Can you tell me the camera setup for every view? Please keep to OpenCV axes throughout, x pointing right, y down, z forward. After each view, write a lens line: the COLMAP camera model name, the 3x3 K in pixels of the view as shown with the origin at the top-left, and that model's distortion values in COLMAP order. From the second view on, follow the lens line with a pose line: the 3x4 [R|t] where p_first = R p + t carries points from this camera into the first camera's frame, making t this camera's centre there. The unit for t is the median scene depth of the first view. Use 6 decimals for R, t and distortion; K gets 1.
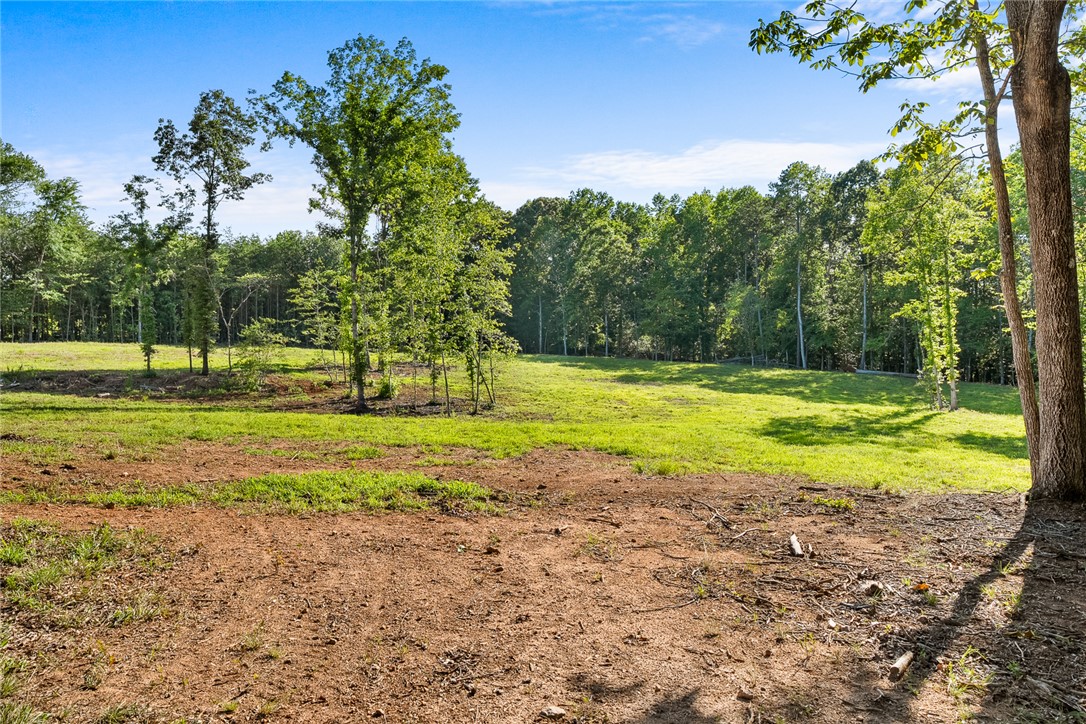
lens RADIAL K [[726.2, 0, 544.4], [0, 726.2, 365.6], [0, 0, 1]] dist [-0.000982, 0.000082]
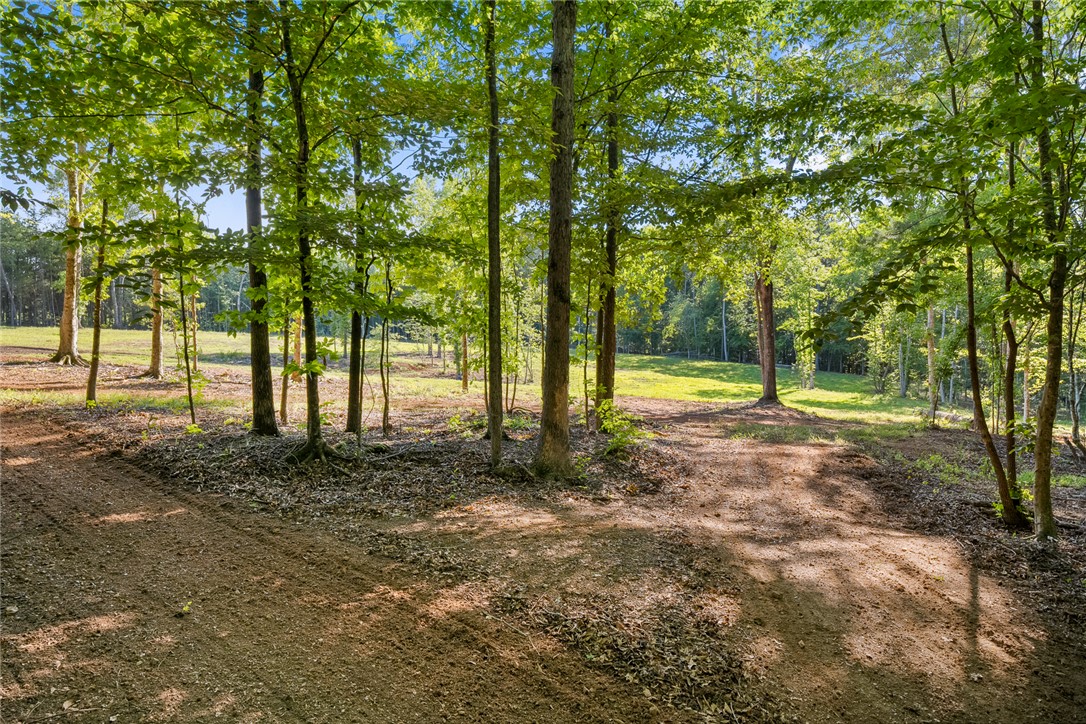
lens RADIAL K [[685.1, 0, 542.0], [0, 685.1, 358.8], [0, 0, 1]] dist [0.000430, -0.000011]
pose [[0.997589, 0.018233, 0.066954, -0.083253], [-0.018676, 0.999808, 0.005989, -0.001545], [-0.066832, -0.007225, 0.997738, -0.294388]]
